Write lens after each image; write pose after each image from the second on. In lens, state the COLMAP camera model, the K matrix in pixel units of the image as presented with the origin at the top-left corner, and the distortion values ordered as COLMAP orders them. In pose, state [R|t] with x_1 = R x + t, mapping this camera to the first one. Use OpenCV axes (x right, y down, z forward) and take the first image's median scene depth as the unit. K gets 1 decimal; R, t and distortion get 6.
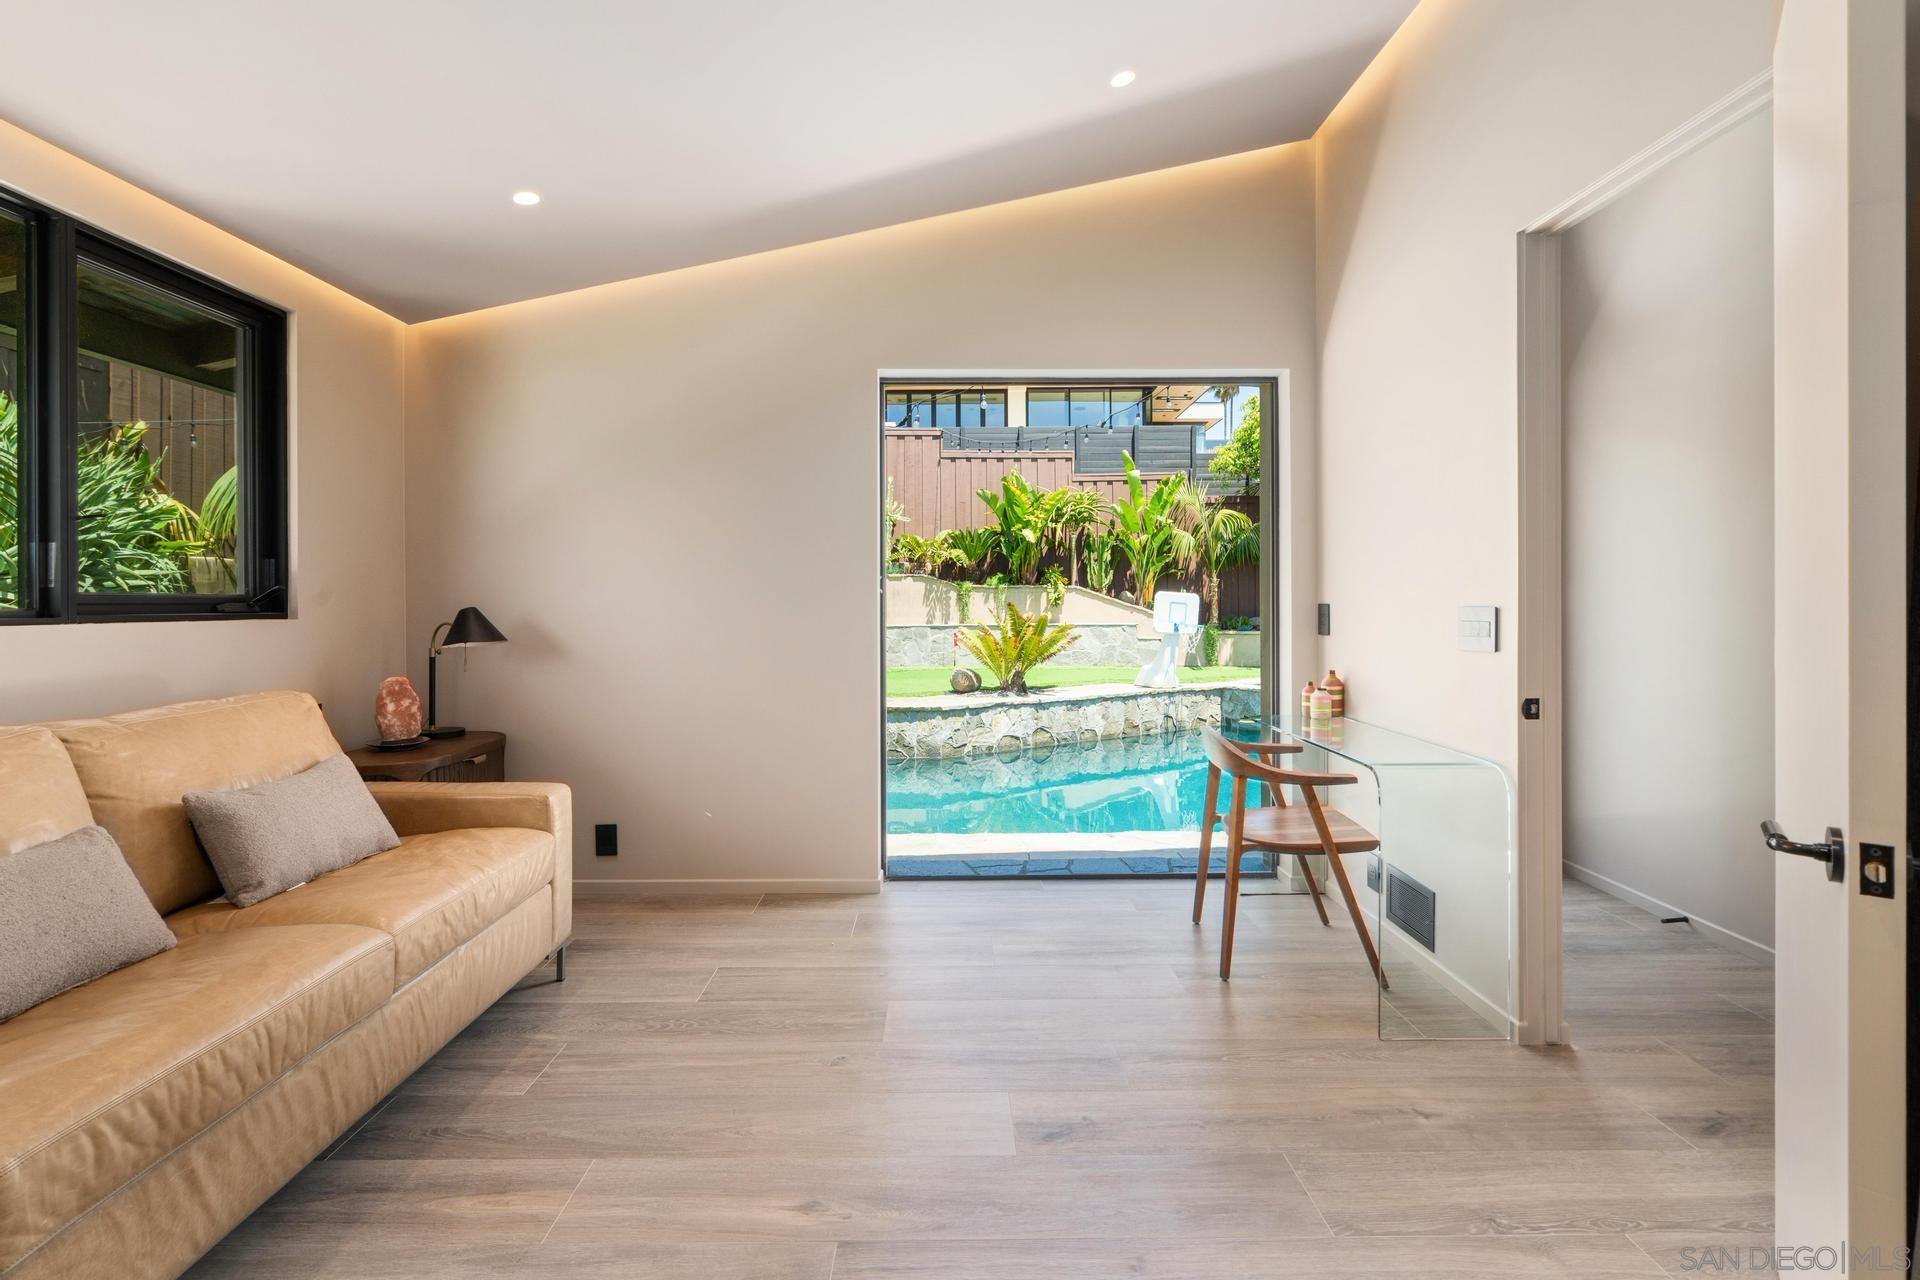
lens RADIAL K [[878.9, 0, 970.9], [0, 878.9, 602.8], [0, 0, 1]] dist [-0.001582, 0.001486]
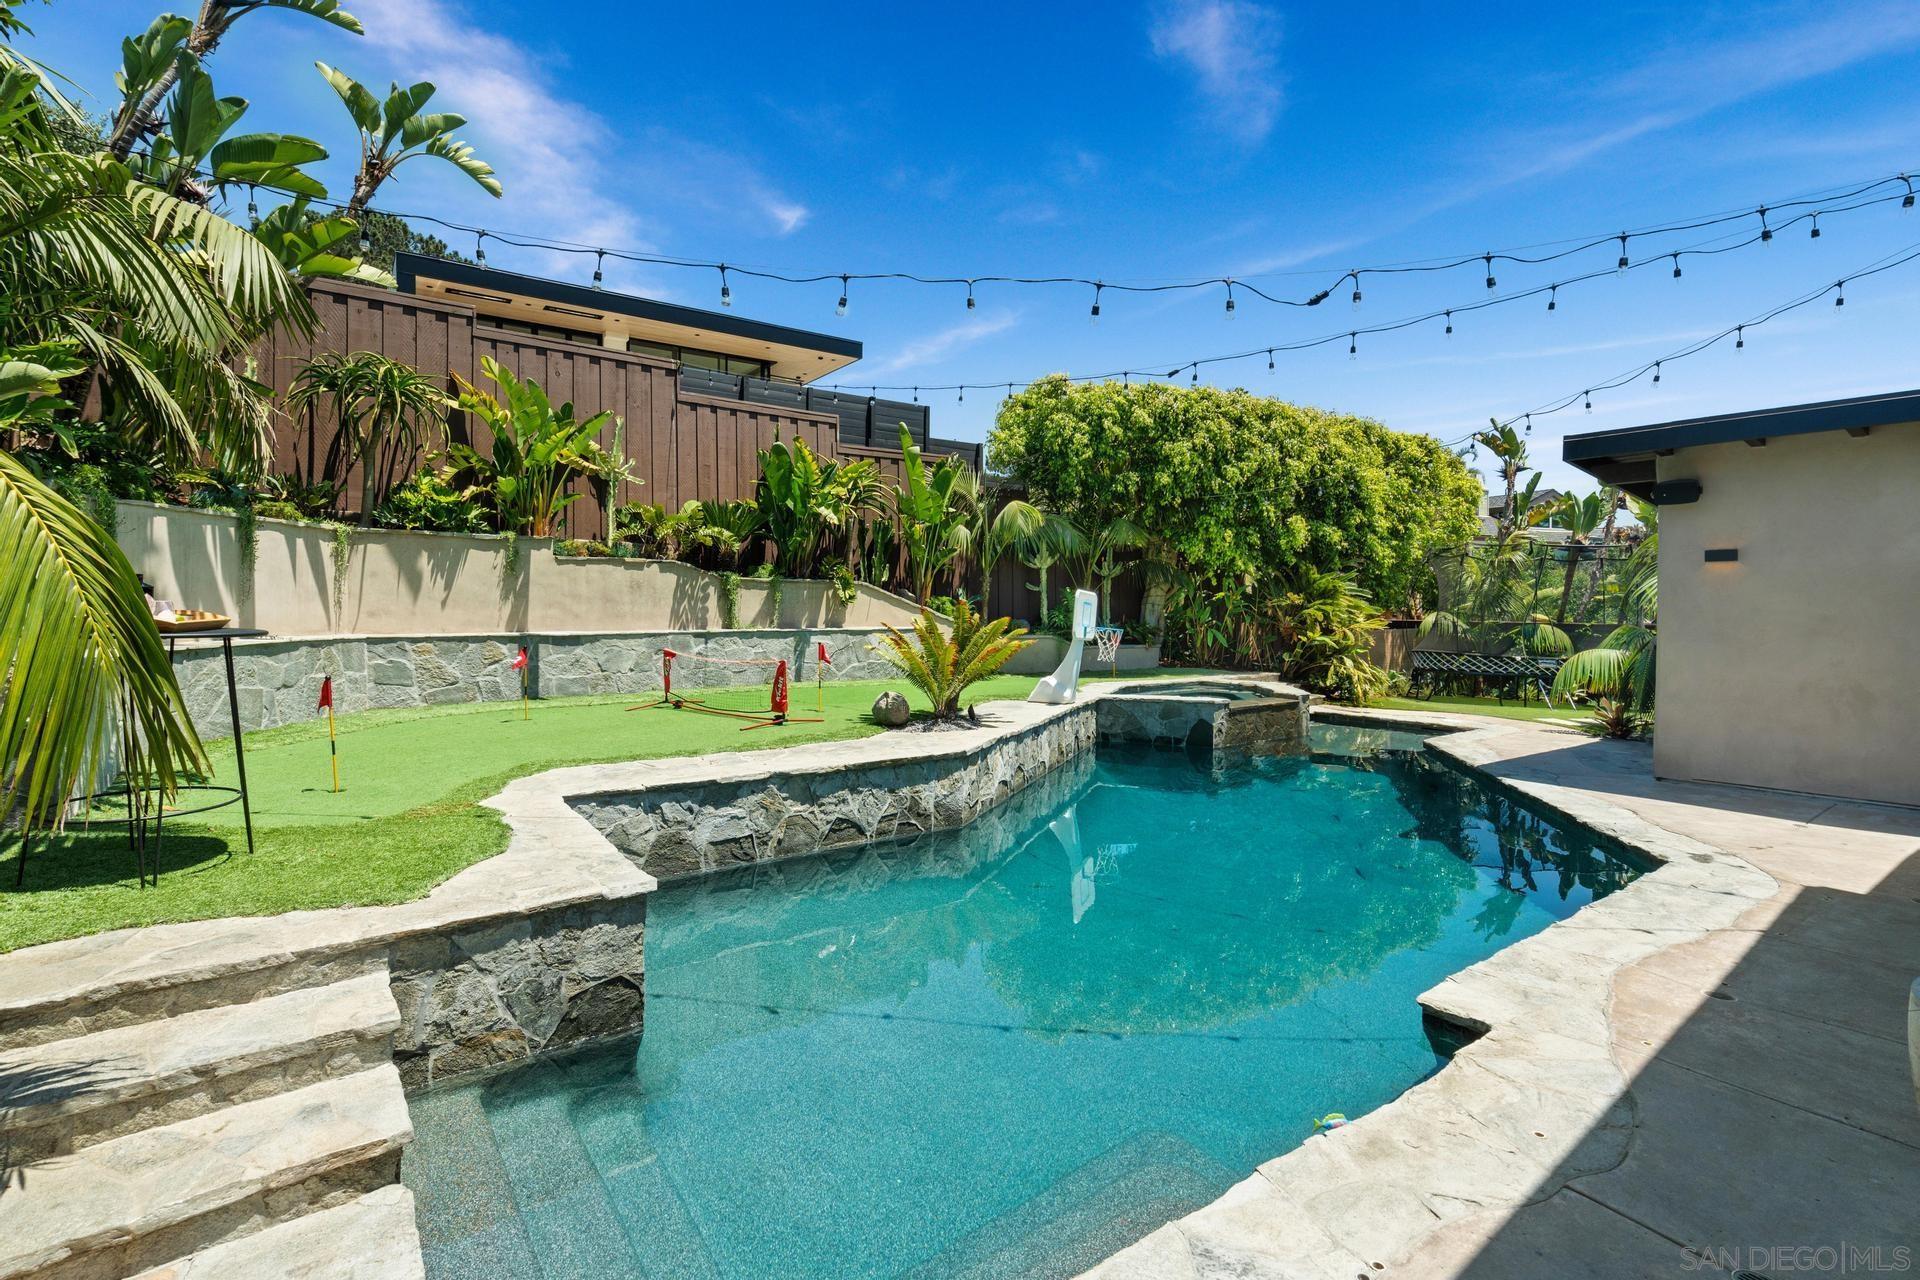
lens RADIAL K [[878.9, 0, 959.6], [0, 878.9, 636.3], [0, 0, 1]] dist [-0.001582, 0.001486]
pose [[0.820414, -0.009269, 0.571694, -0.302050], [-0.011507, 0.999398, 0.032717, 0.003335], [-0.571654, -0.033420, 0.819814, 0.306596]]
